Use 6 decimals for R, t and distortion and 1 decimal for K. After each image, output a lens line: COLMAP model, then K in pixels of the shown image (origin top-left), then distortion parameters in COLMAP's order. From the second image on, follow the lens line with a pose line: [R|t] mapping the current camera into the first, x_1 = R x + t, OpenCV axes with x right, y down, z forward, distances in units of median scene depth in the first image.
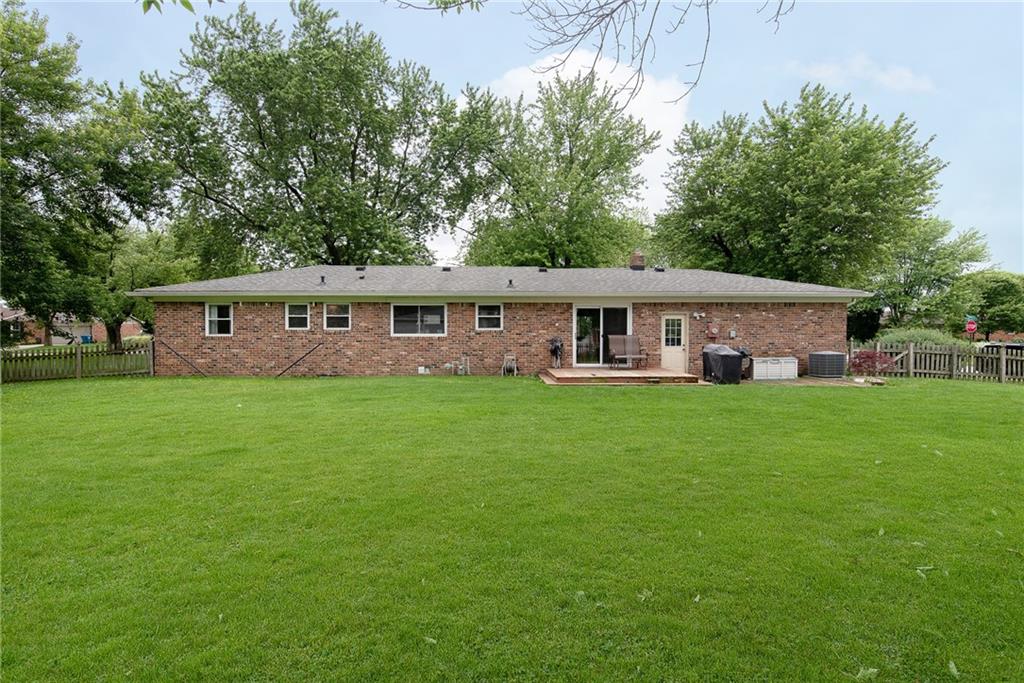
lens RADIAL K [[508.6, 0, 512.0], [0, 508.6, 340.6], [0, 0, 1]] dist [-0.000341, -0.000308]
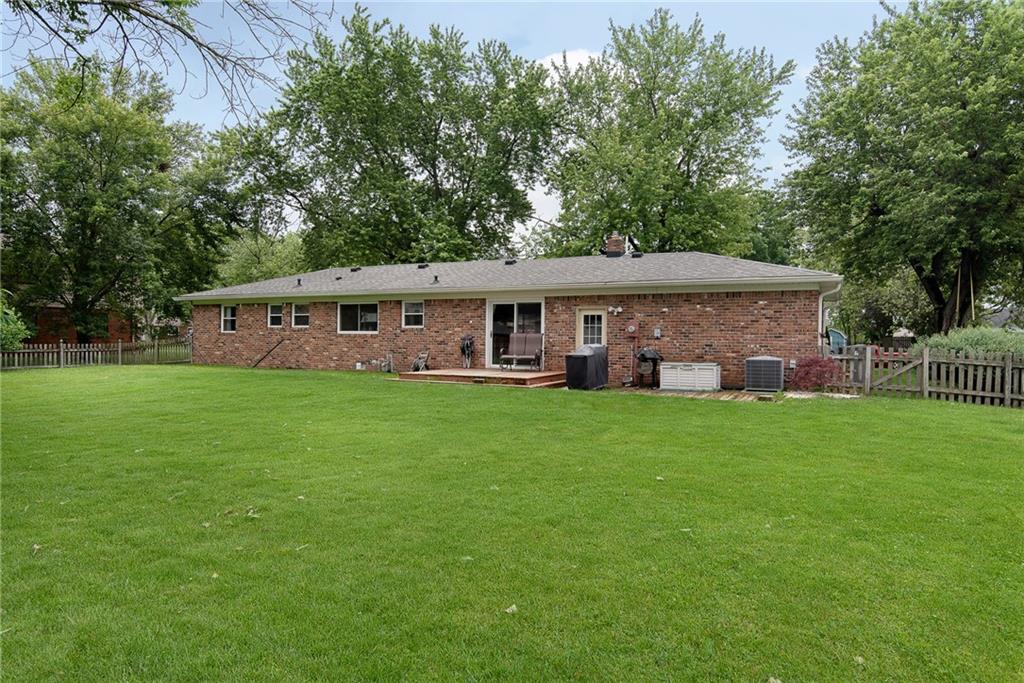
lens RADIAL K [[642.6, 0, 512.3], [0, 642.6, 340.1], [0, 0, 1]] dist [0.001553, 0.001414]
pose [[0.873367, 0.010216, -0.486955, 0.735078], [-0.013695, 0.999900, -0.003586, 0.005265], [0.486869, 0.009801, 0.873420, -0.001167]]
